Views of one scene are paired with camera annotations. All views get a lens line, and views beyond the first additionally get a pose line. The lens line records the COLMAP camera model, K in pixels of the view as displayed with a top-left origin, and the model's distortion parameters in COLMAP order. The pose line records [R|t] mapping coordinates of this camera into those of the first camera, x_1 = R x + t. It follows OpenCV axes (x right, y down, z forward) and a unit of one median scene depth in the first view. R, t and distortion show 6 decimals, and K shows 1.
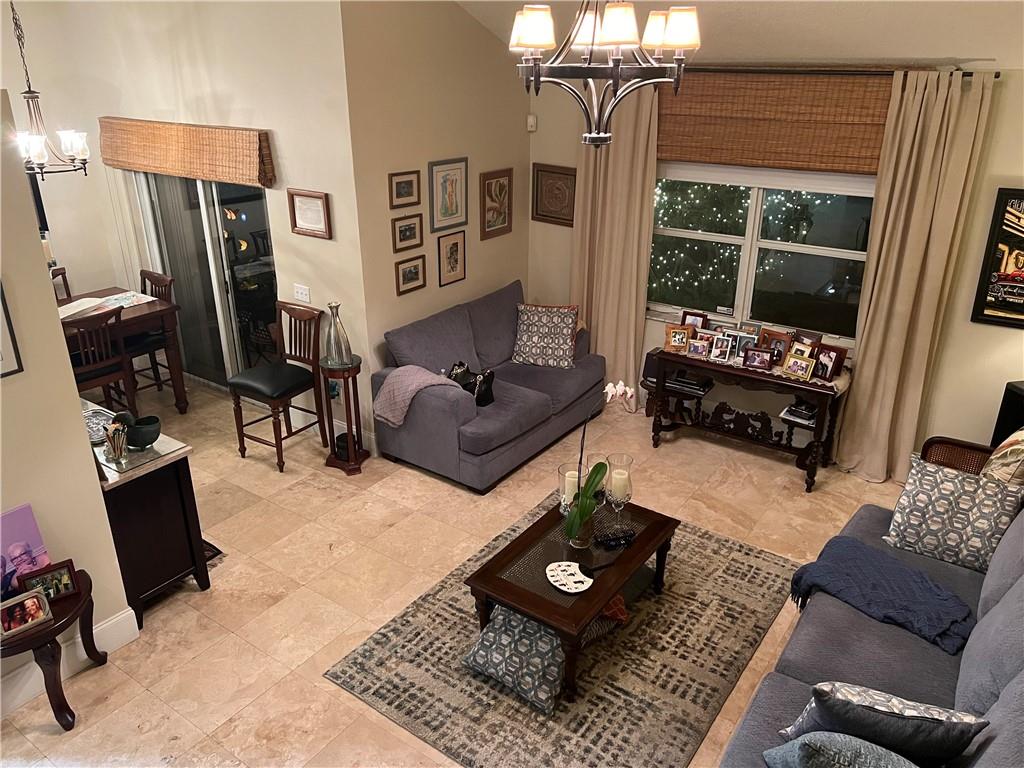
lens RADIAL K [[780.2, 0, 507.7], [0, 780.2, 371.2], [0, 0, 1]] dist [0.096025, -0.131313]
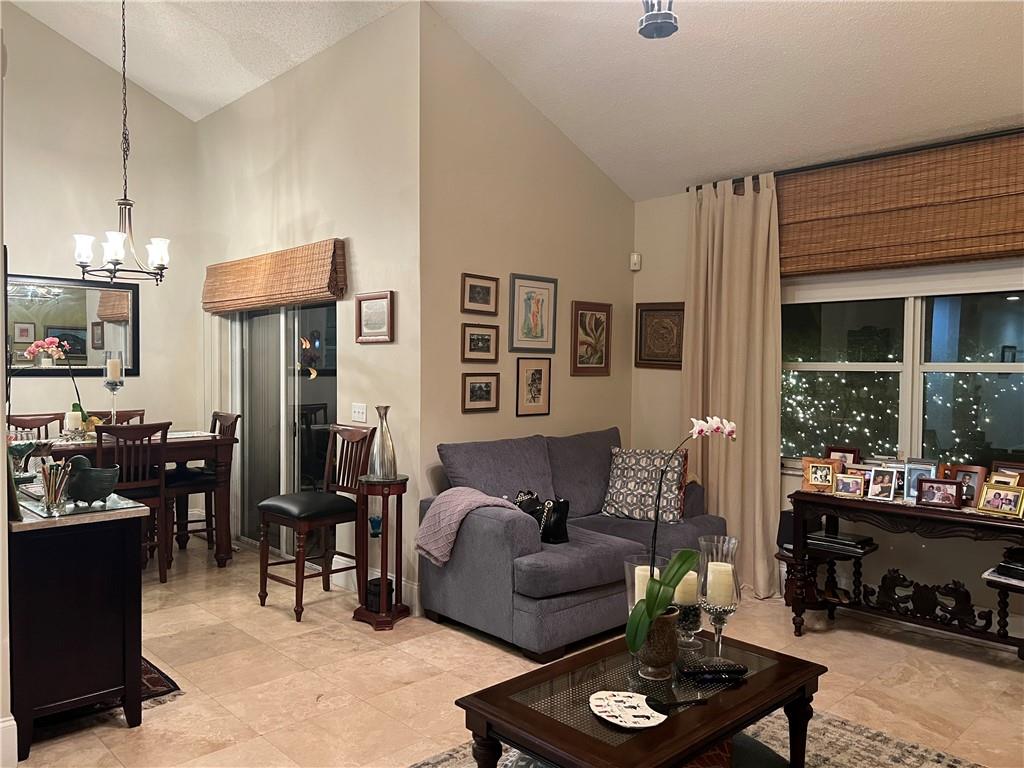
lens RADIAL K [[773.9, 0, 500.8], [0, 773.9, 383.1], [0, 0, 1]] dist [0.071976, -0.077590]
pose [[0.980318, 0.013254, -0.196981, 0.065911], [-0.082785, 0.933388, -0.349191, 0.164942], [0.179231, 0.358625, 0.916114, 0.232822]]
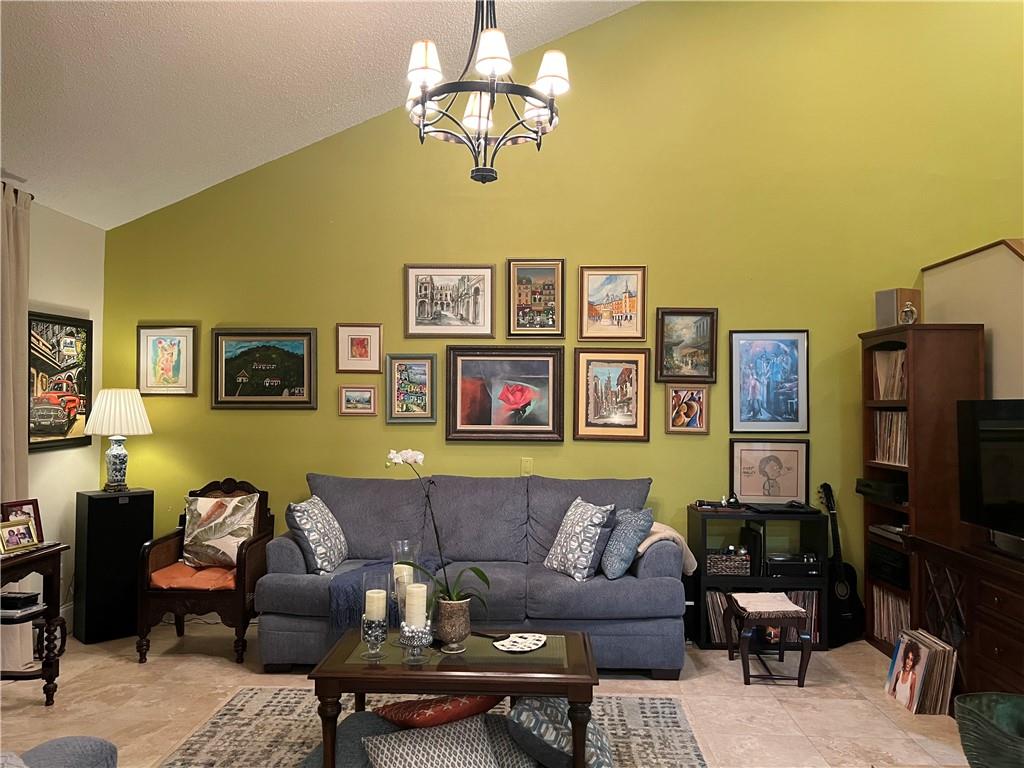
lens RADIAL K [[760.0, 0, 516.2], [0, 760.0, 384.8], [0, 0, 1]] dist [0.144915, -0.209660]
pose [[-0.553147, 0.017670, 0.832896, -0.435823], [0.309386, 0.932631, 0.185685, -0.115766], [-0.773504, 0.360398, -0.521349, 0.905634]]
